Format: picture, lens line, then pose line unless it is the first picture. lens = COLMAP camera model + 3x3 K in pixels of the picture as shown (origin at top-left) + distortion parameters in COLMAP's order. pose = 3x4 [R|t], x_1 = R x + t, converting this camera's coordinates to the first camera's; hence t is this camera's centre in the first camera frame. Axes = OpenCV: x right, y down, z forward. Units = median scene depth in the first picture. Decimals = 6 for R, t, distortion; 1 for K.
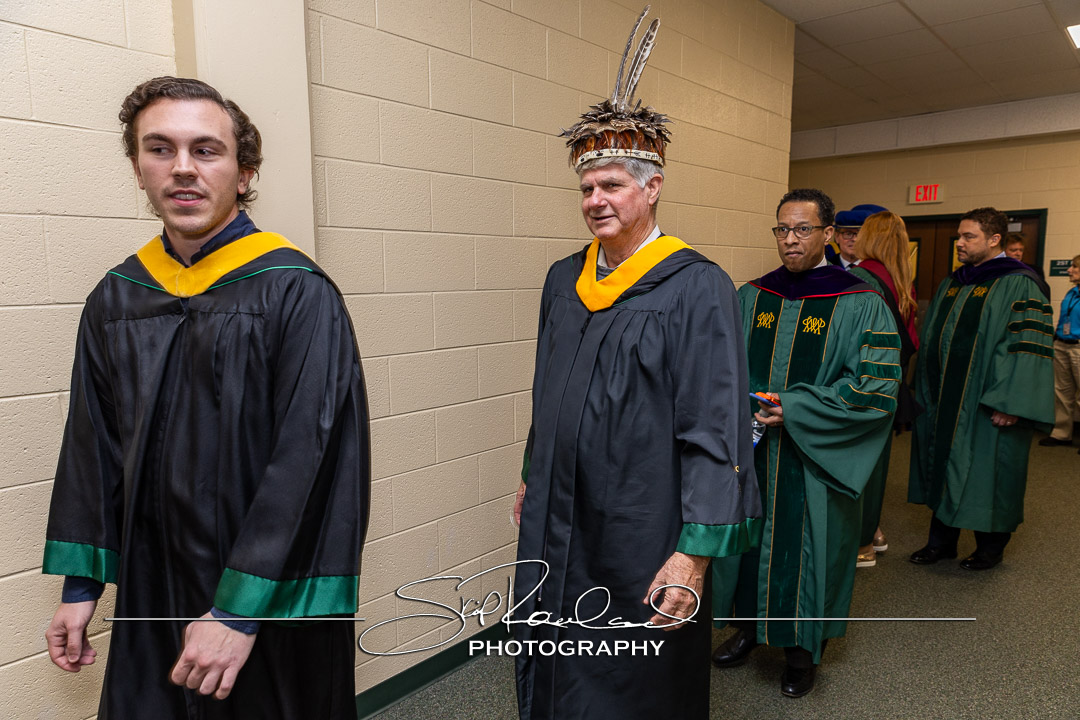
lens RADIAL K [[714.3, 0, 565.0], [0, 714.3, 351.4], [0, 0, 1]] dist [0.045133, 0.001560]
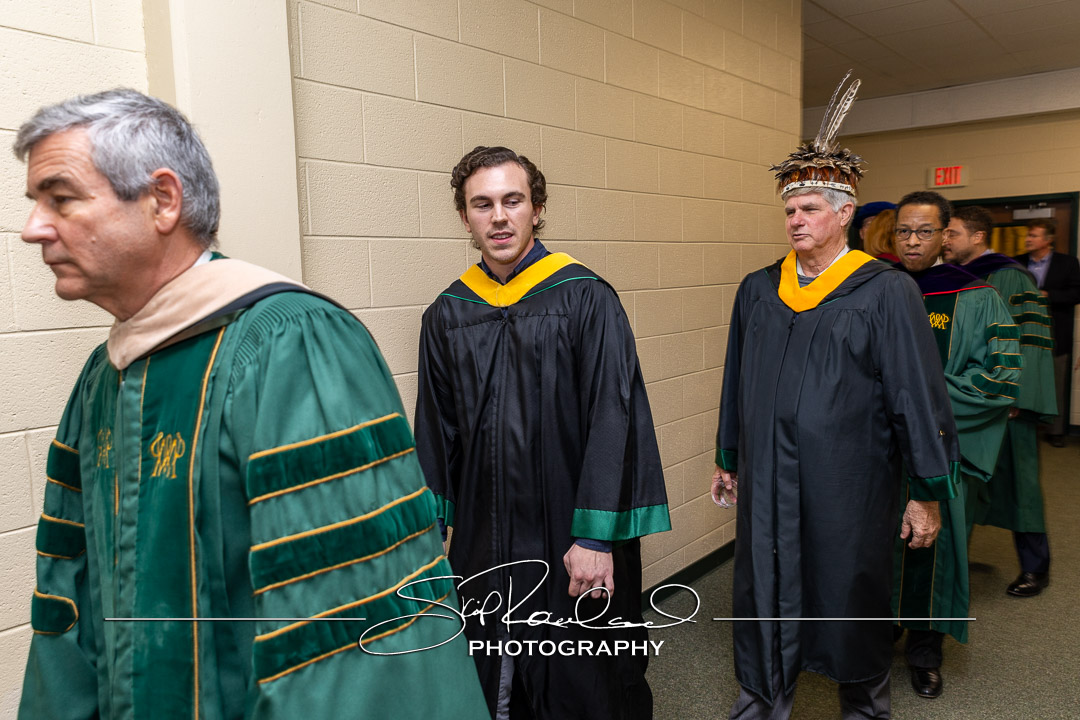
lens RADIAL K [[871.4, 0, 540.1], [0, 871.4, 369.4], [0, 0, 1]] dist [0.023276, 0.002883]
pose [[0.998998, -0.027478, 0.035337, -0.086195], [0.027711, 0.999597, -0.006116, 0.007466], [-0.035155, 0.007089, 0.999357, -0.091616]]
